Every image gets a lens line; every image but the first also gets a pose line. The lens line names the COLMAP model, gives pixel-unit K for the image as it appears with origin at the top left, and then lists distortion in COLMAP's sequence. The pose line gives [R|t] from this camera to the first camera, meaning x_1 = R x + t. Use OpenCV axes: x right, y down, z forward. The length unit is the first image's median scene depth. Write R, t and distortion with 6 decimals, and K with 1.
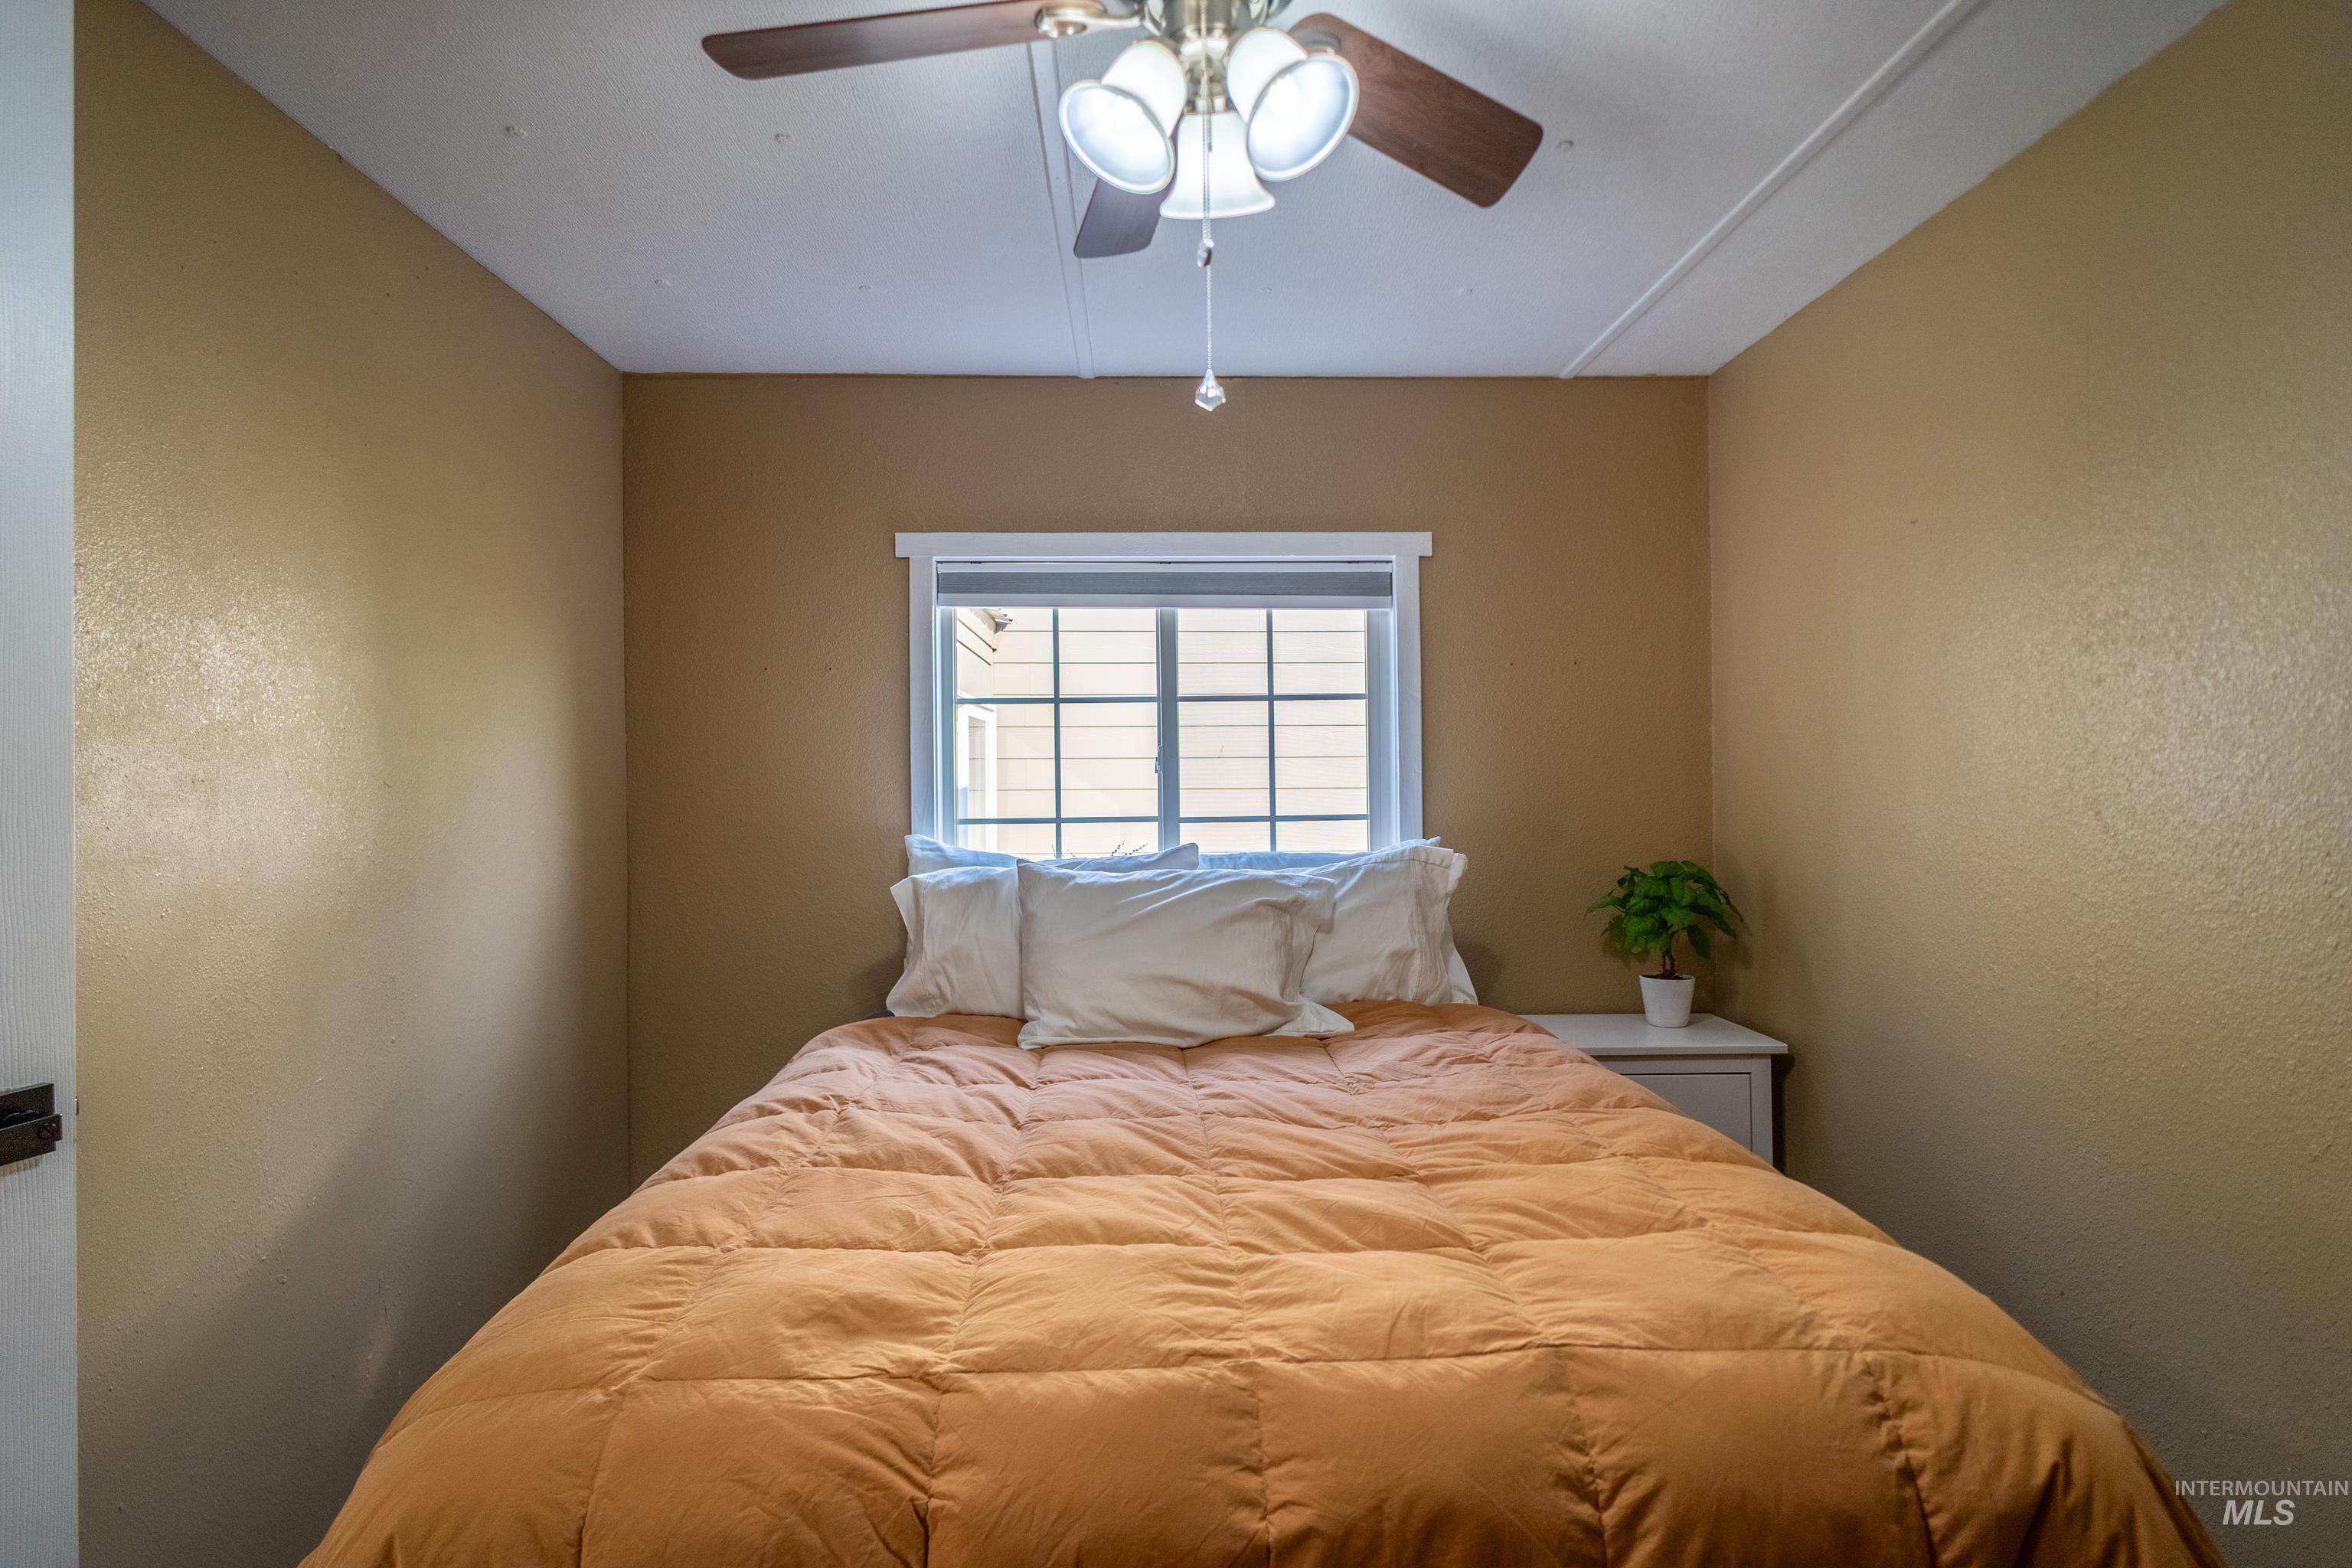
lens RADIAL K [[1207.9, 0, 1173.3], [0, 1207.9, 775.8], [0, 0, 1]] dist [0.004073, -0.002832]
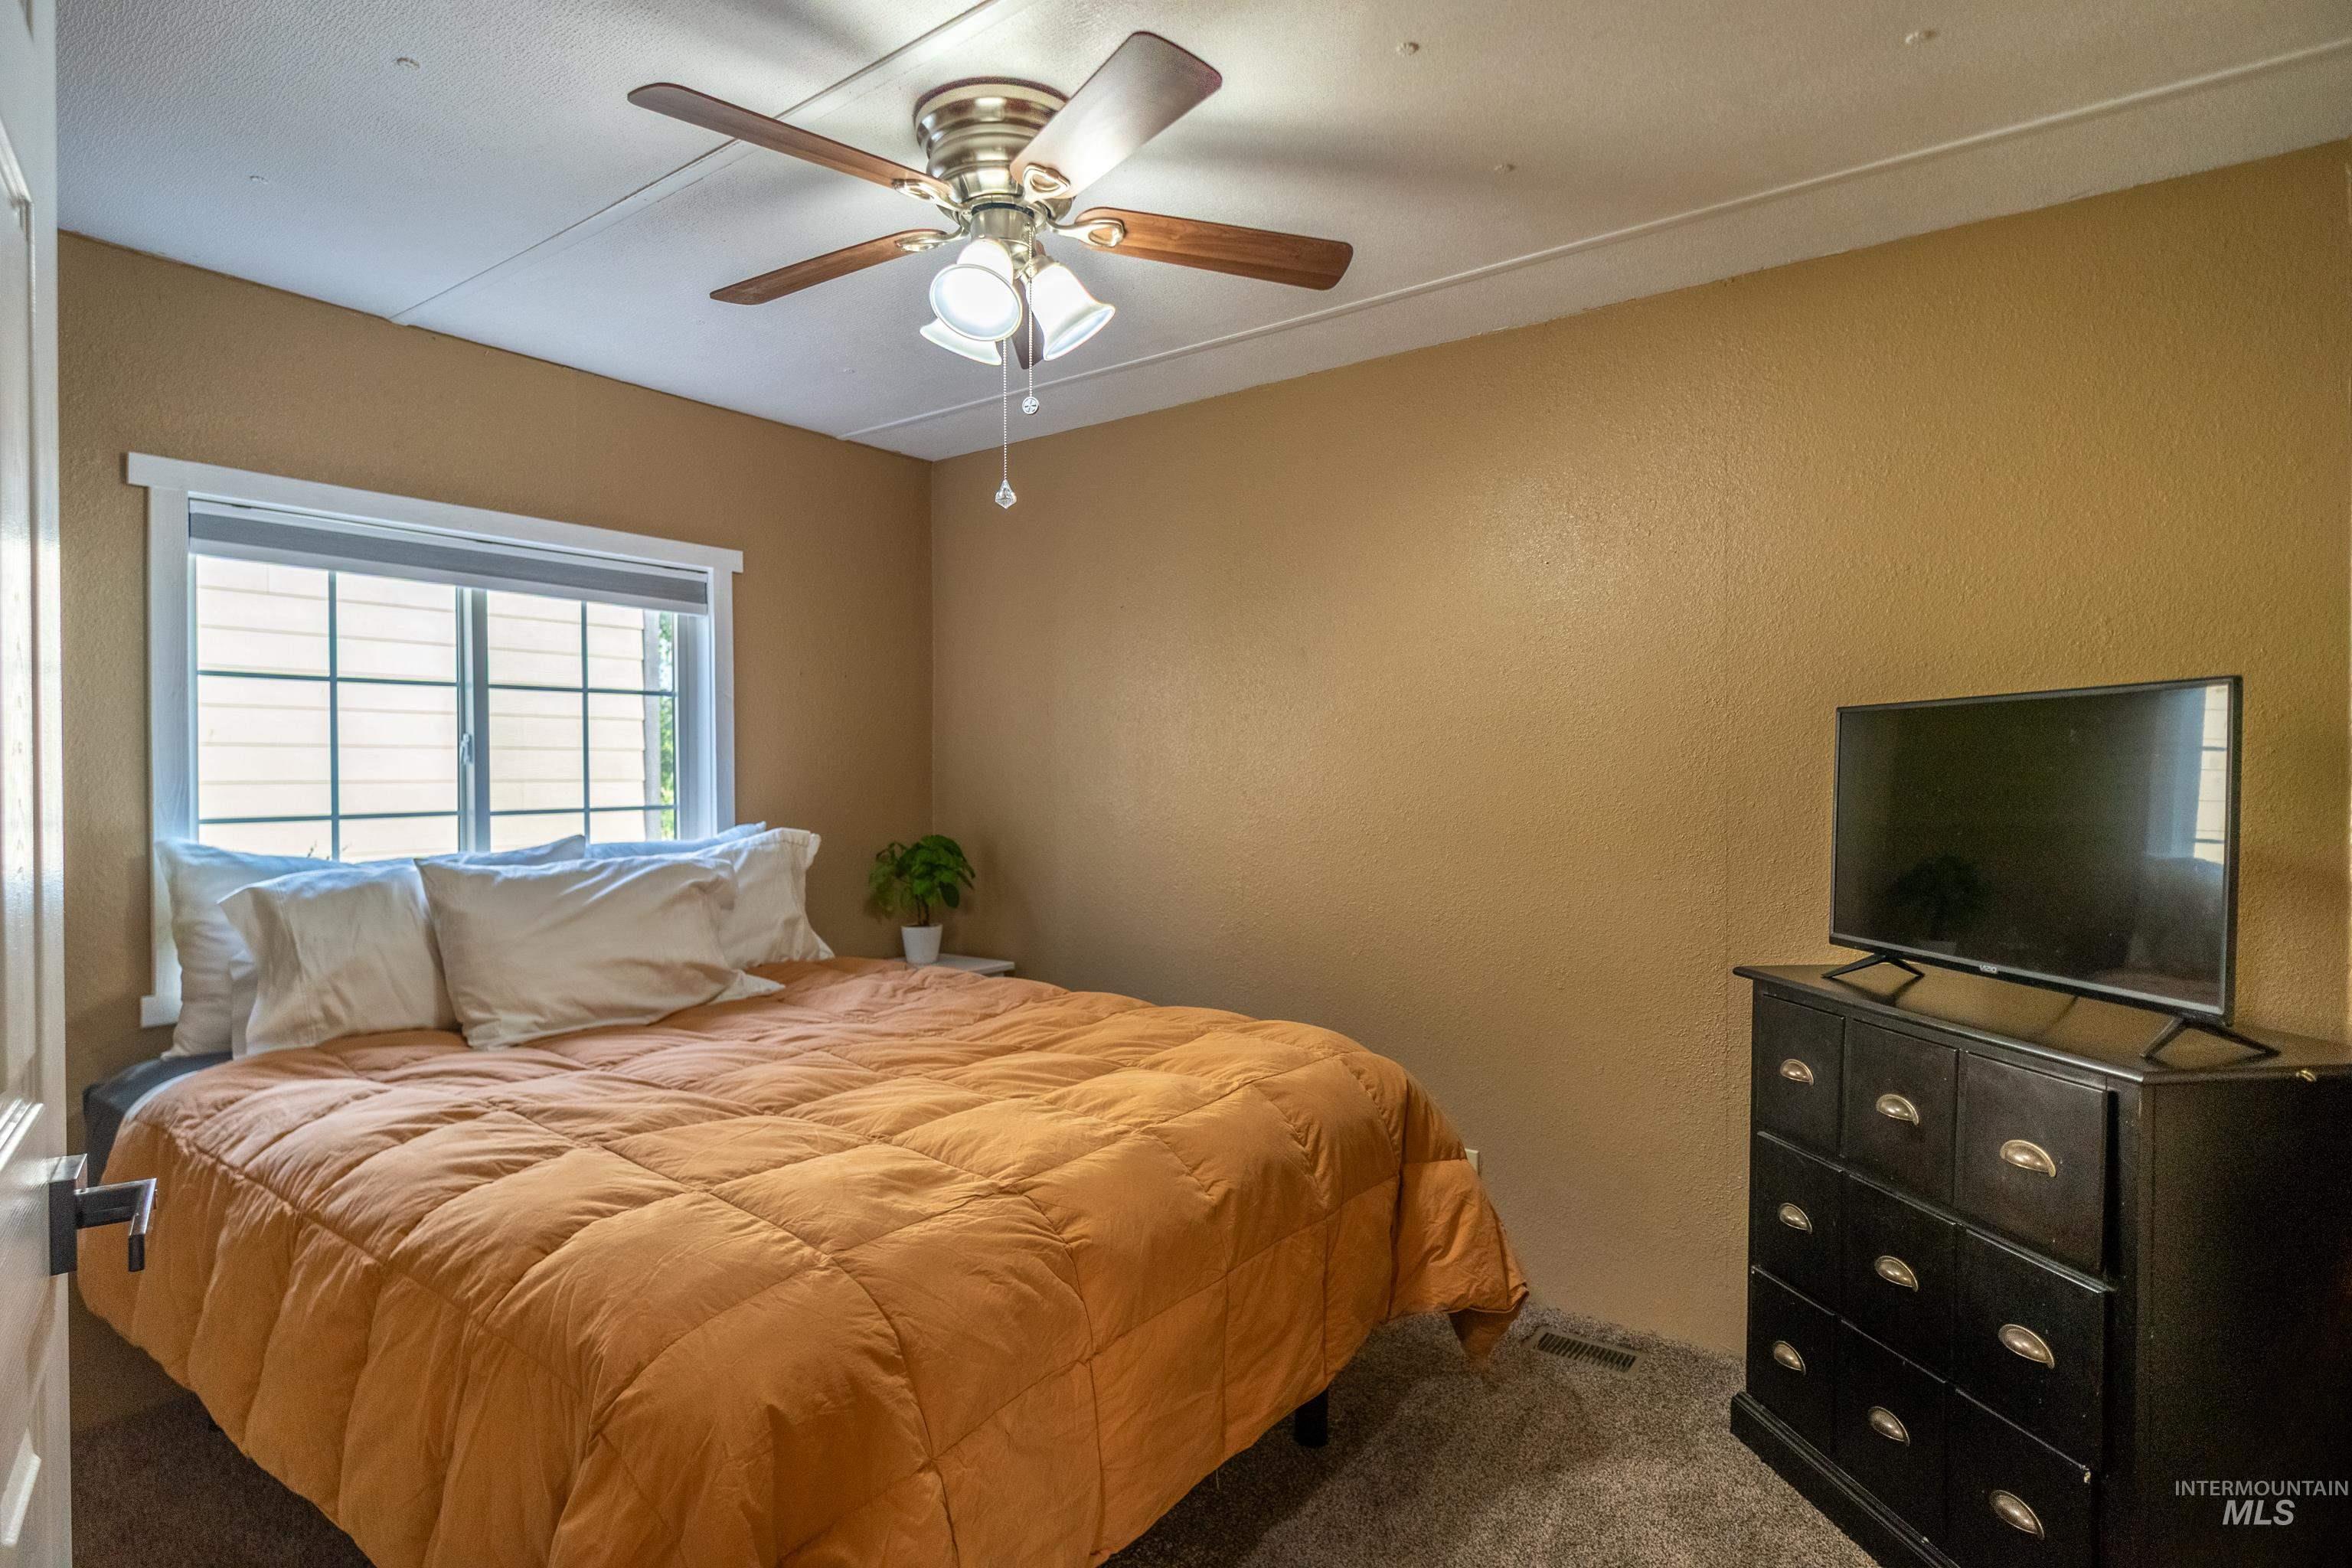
lens RADIAL K [[1207.9, 0, 1172.3], [0, 1207.9, 784.5], [0, 0, 1]] dist [0.004073, -0.002832]
pose [[0.620637, -0.004366, 0.784086, -0.500517], [-0.004686, 0.999946, 0.009277, 0.002876], [-0.784084, -0.009432, 0.620583, -0.013580]]
